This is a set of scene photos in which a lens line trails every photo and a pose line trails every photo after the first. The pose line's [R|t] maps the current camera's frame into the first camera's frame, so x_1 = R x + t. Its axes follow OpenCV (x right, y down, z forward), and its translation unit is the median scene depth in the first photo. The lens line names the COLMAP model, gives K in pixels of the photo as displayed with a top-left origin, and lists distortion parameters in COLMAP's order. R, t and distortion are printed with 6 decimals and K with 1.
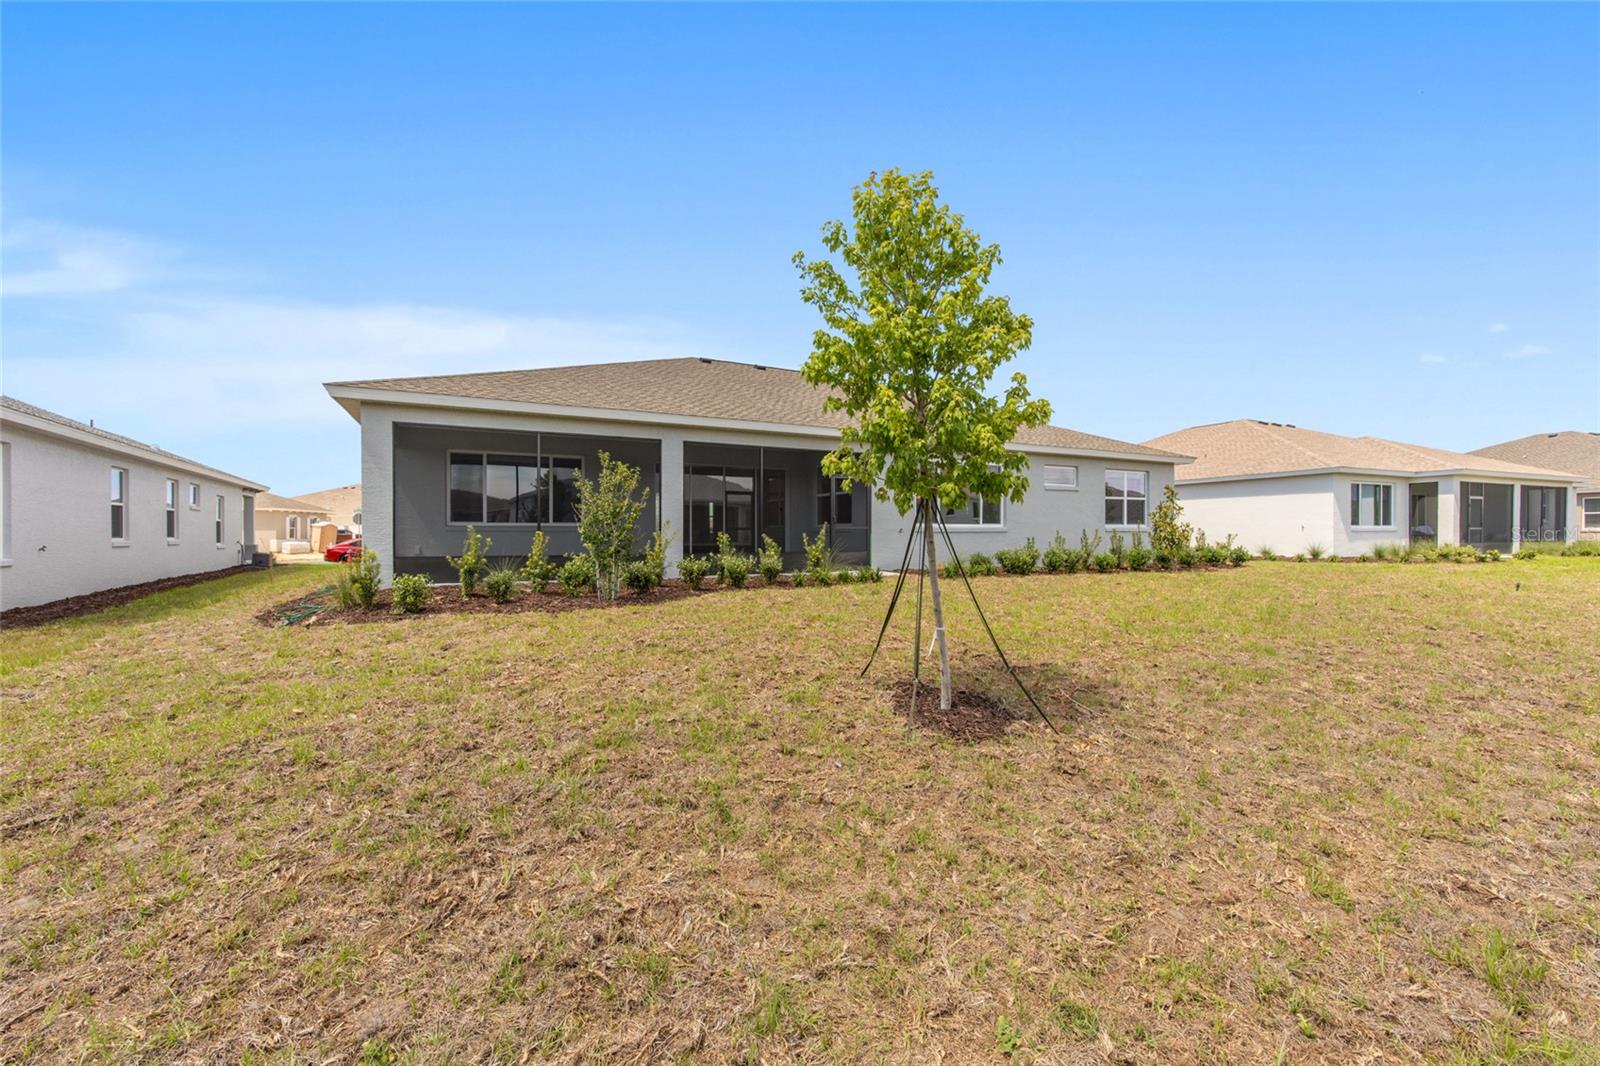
lens RADIAL K [[642.8, 0, 812.5], [0, 642.8, 530.1], [0, 0, 1]] dist [0.012820, -0.000161]
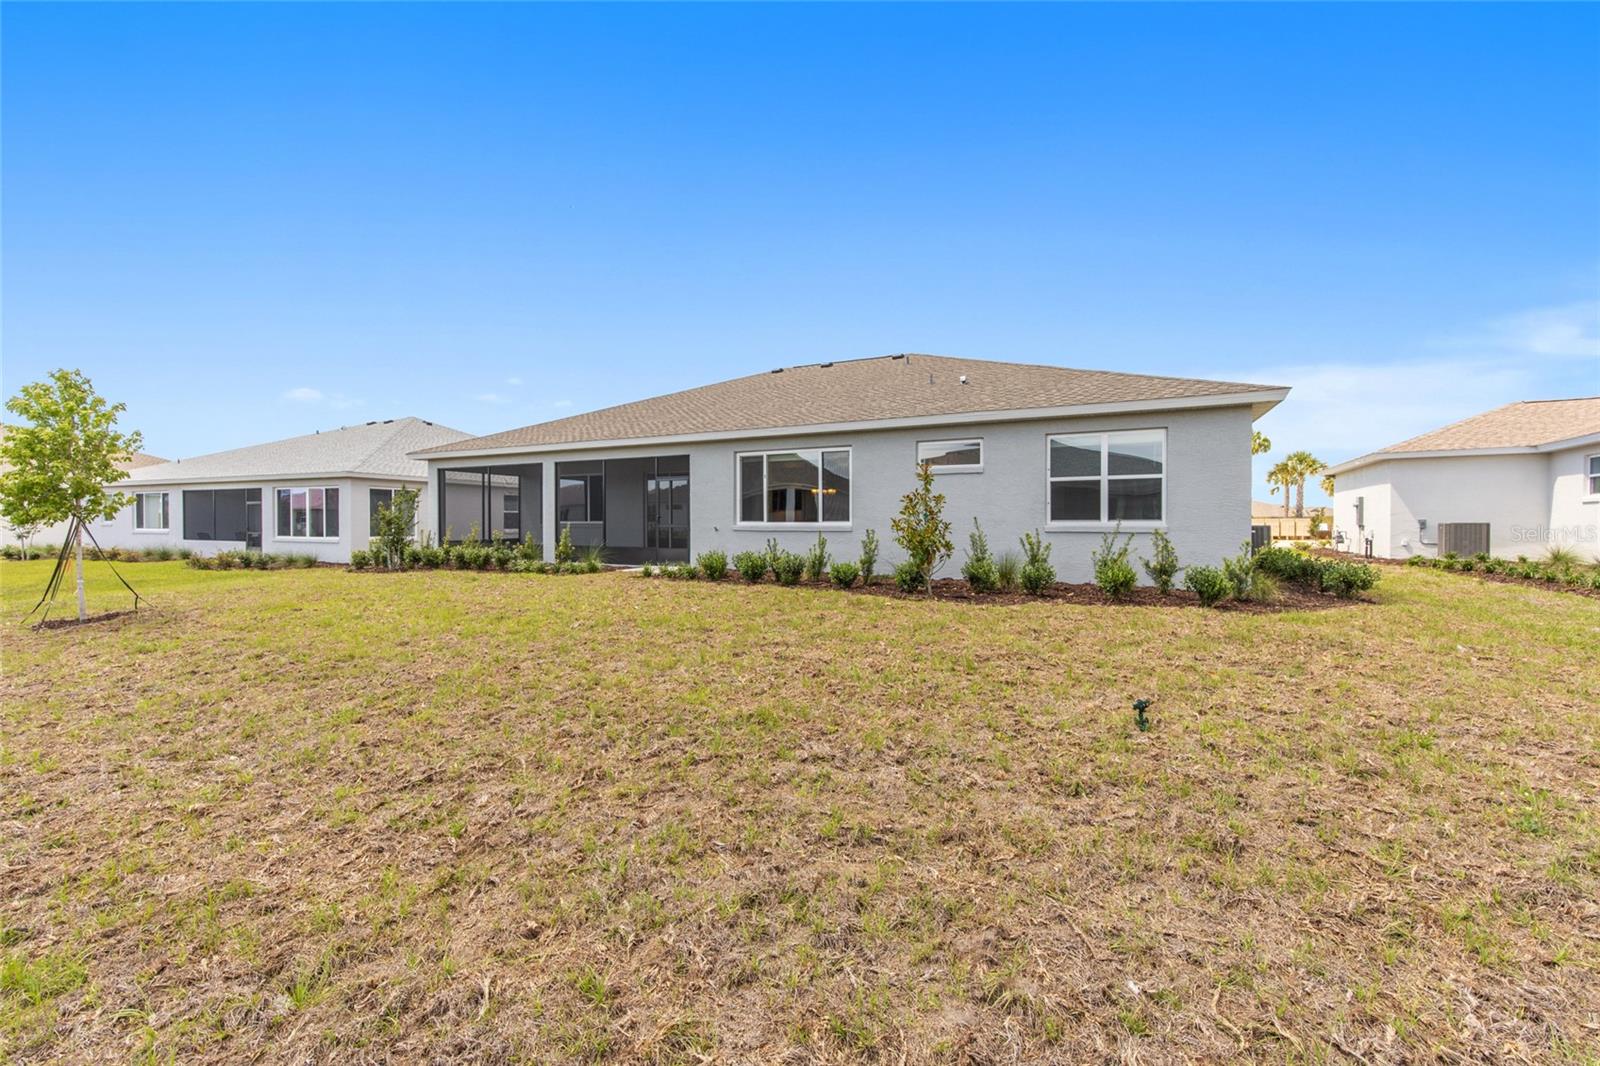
lens RADIAL K [[612.9, 0, 802.9], [0, 612.9, 526.2], [0, 0, 1]] dist [0.001230, 0.000354]
pose [[0.616069, 0.001545, -0.787691, 0.964305], [-0.000059, 0.999998, 0.001916, -0.005280], [0.787692, -0.001133, 0.616068, 0.524504]]
